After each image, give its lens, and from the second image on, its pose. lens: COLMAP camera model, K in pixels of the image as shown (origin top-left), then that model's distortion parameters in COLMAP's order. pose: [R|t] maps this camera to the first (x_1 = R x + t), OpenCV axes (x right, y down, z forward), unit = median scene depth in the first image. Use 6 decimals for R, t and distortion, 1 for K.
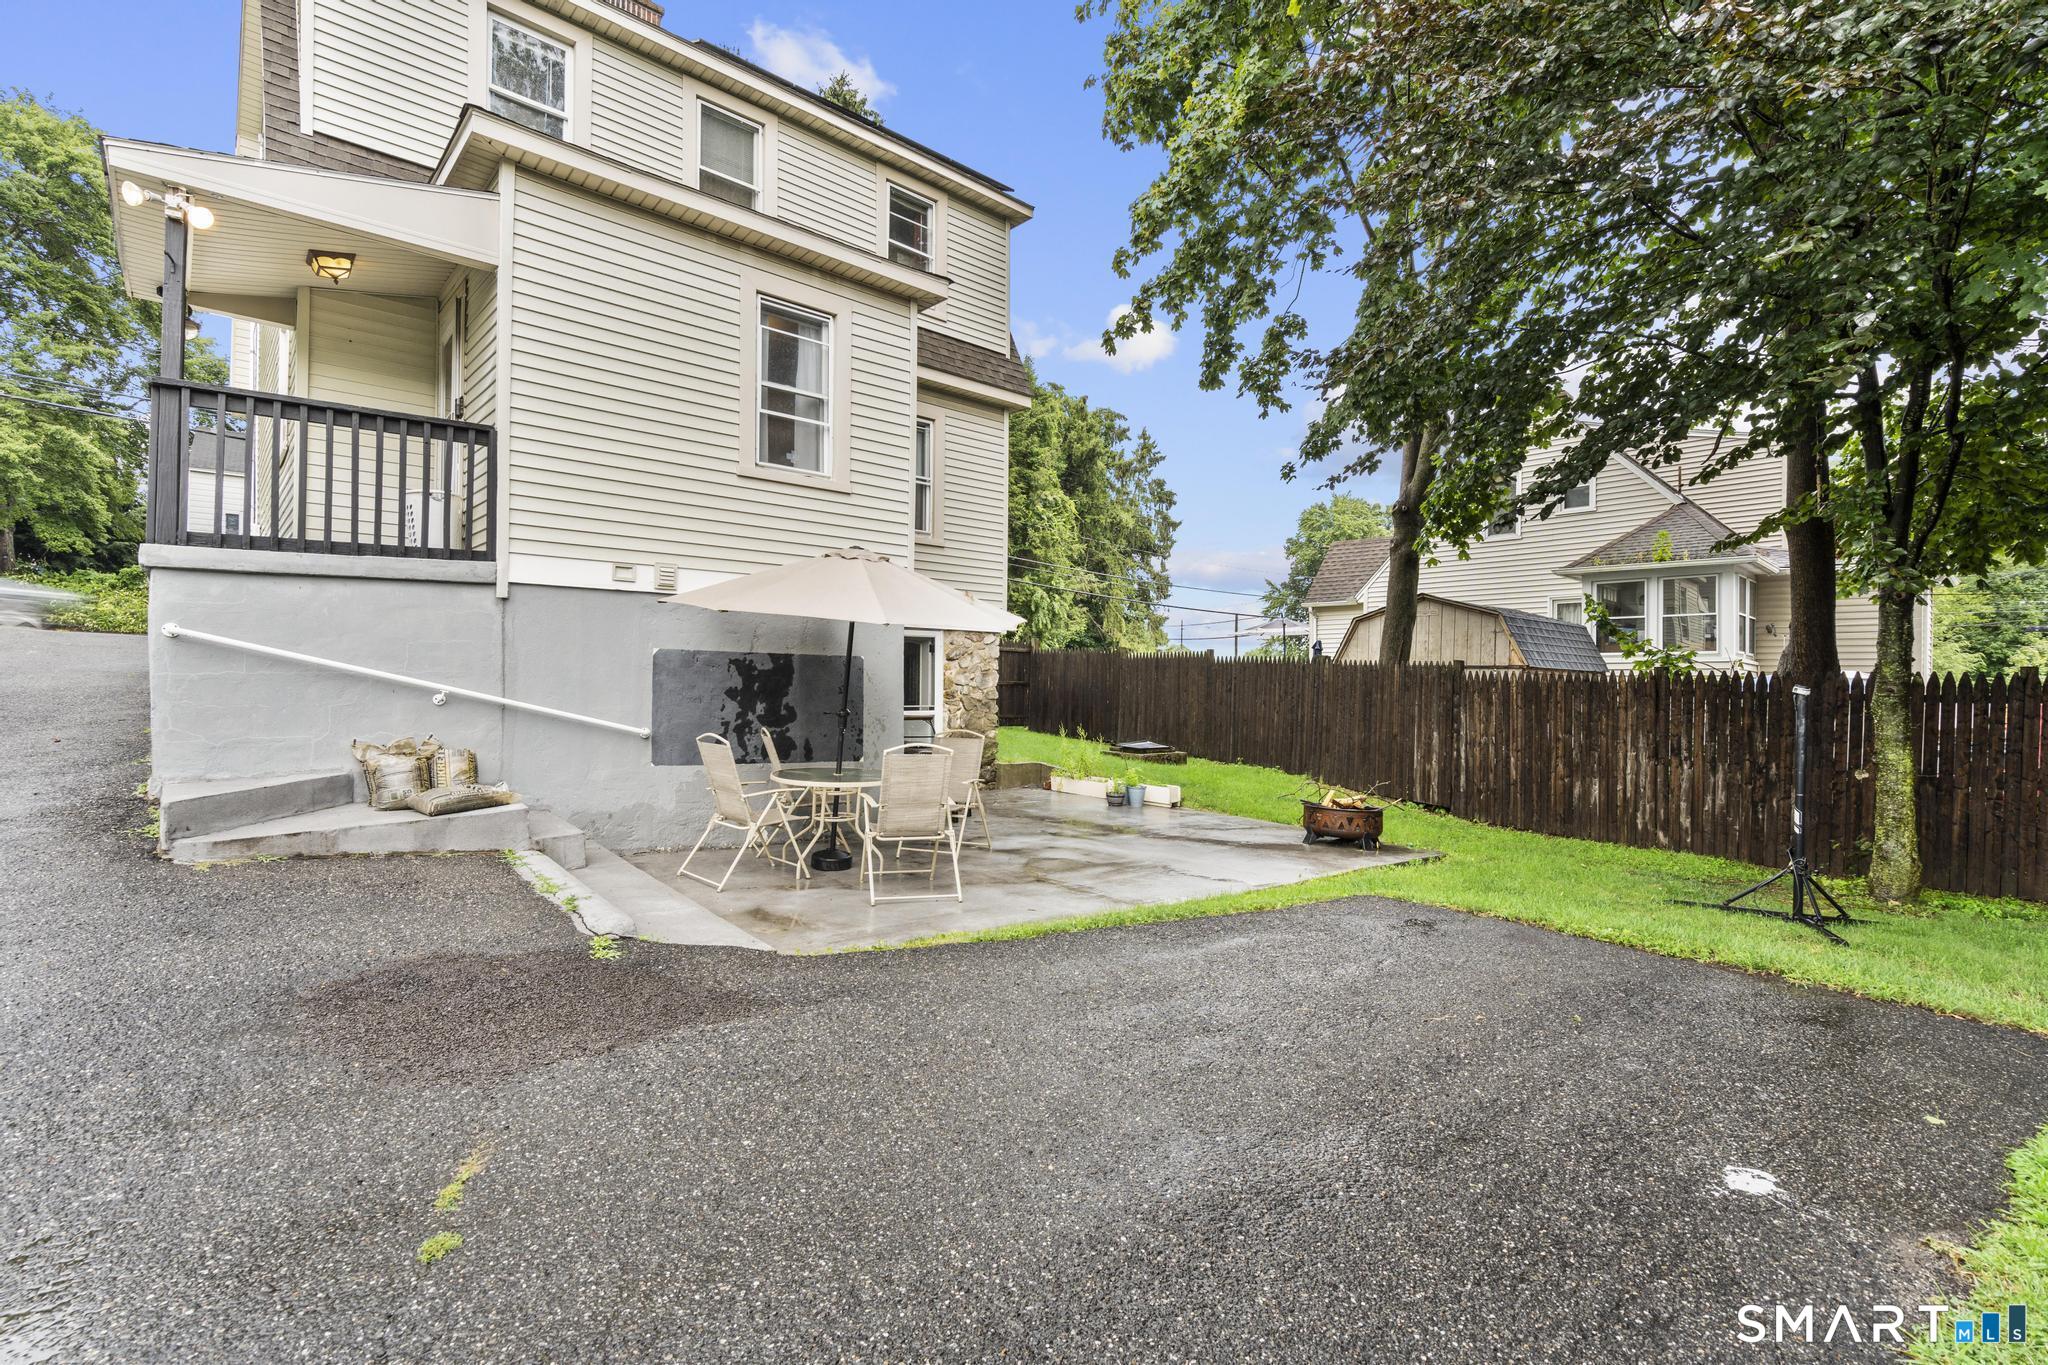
lens RADIAL K [[926.4, 0, 1026.5], [0, 926.4, 684.1], [0, 0, 1]] dist [-0.005070, 0.000298]
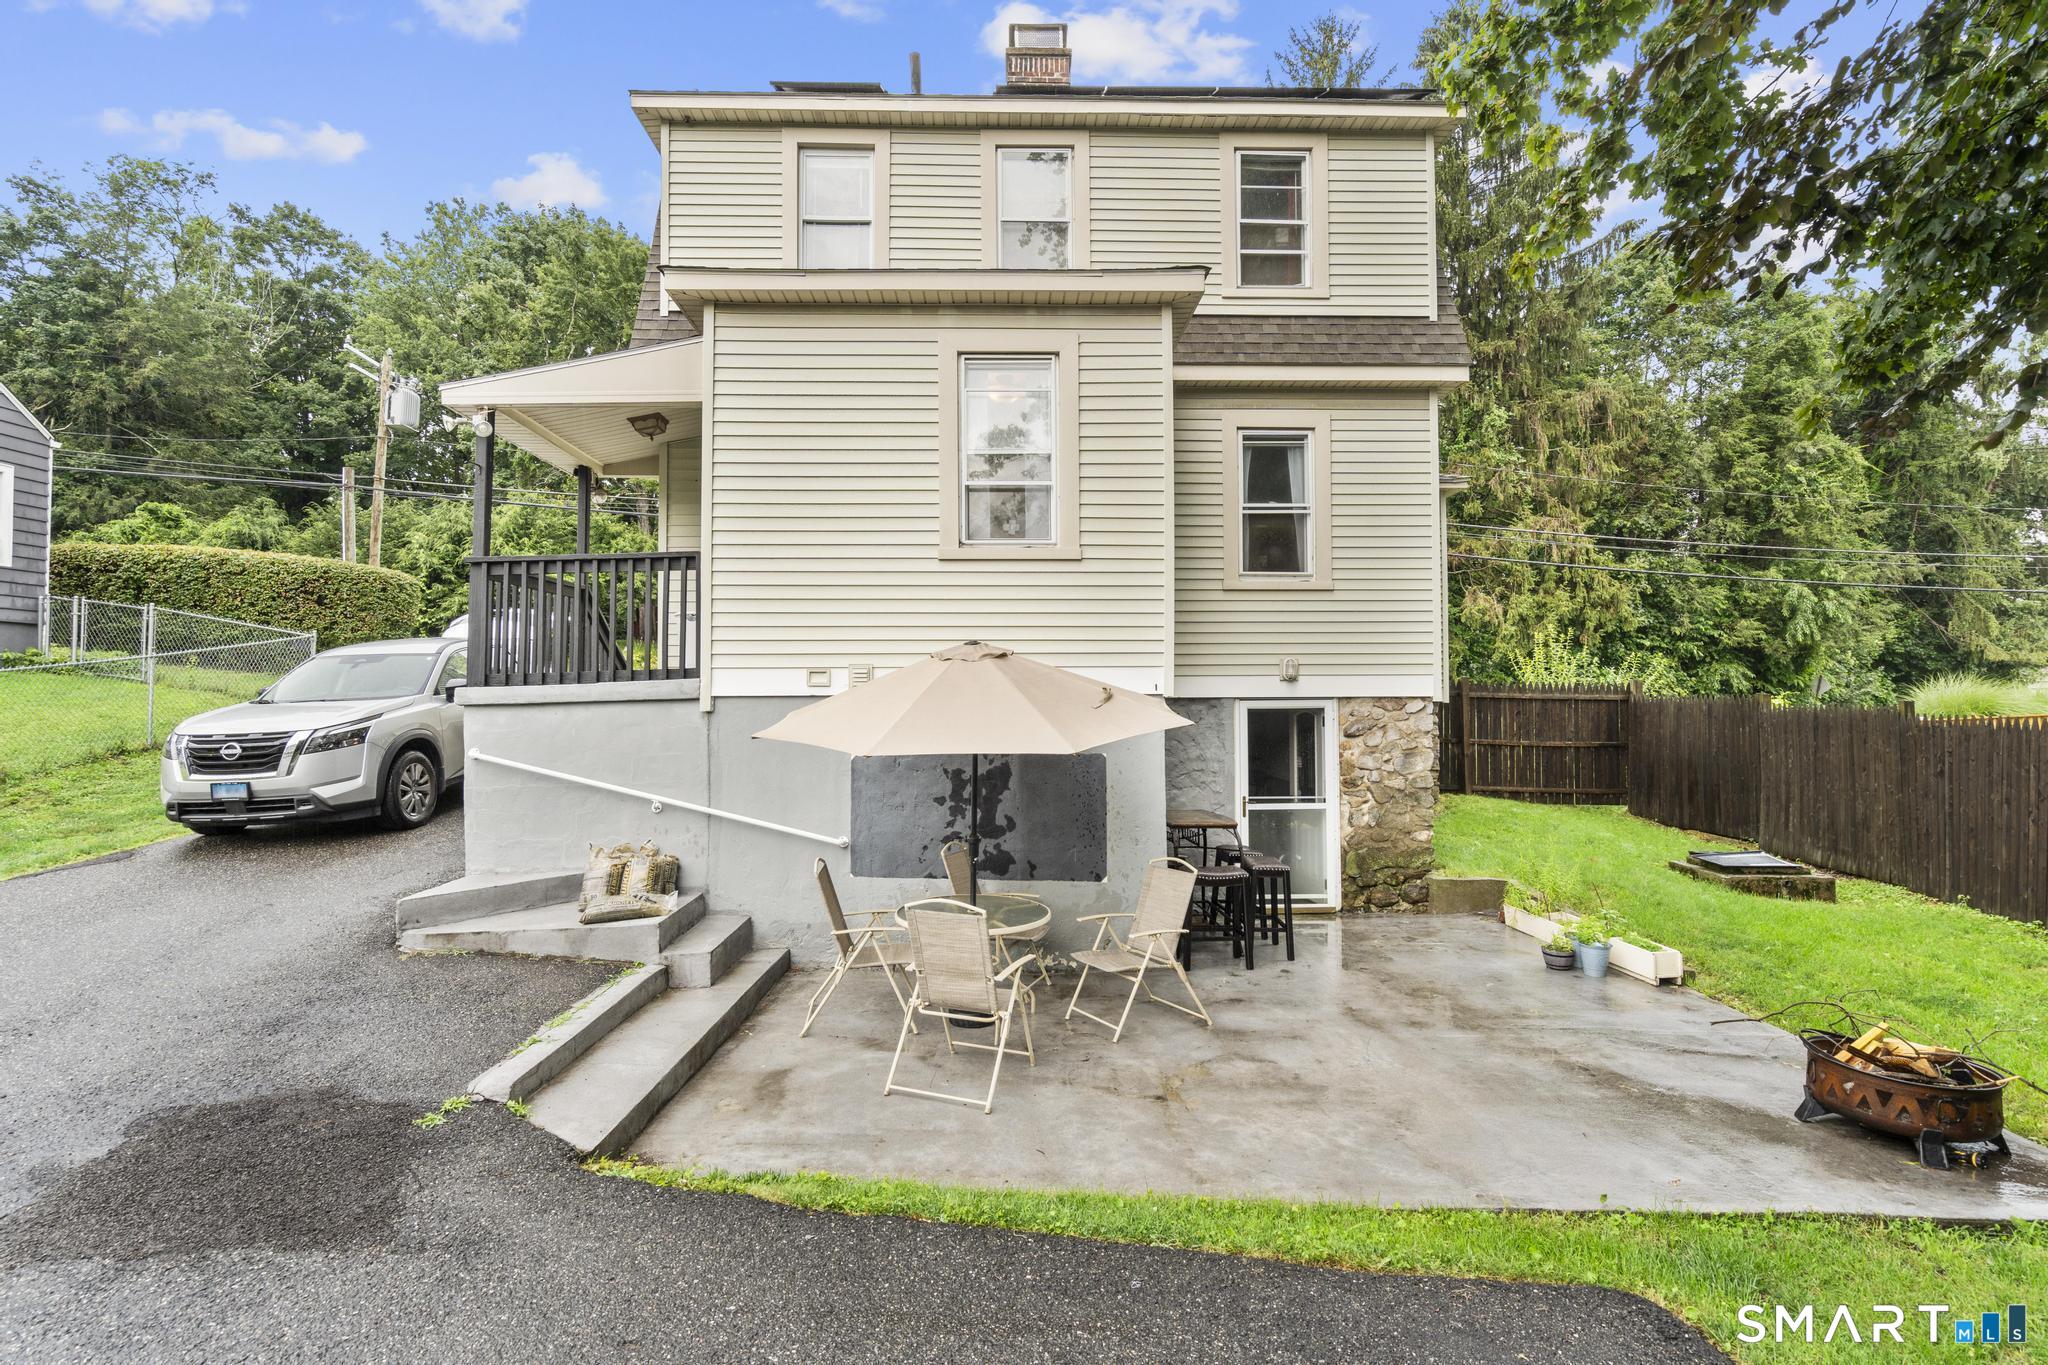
lens RADIAL K [[1017.8, 0, 1024.4], [0, 1017.8, 687.1], [0, 0, 1]] dist [0.001872, 0.002479]
pose [[0.761258, -0.025864, -0.647933, 0.356265], [0.011388, 0.999583, -0.026522, -0.065936], [0.648349, 0.012811, 0.761236, 0.265524]]
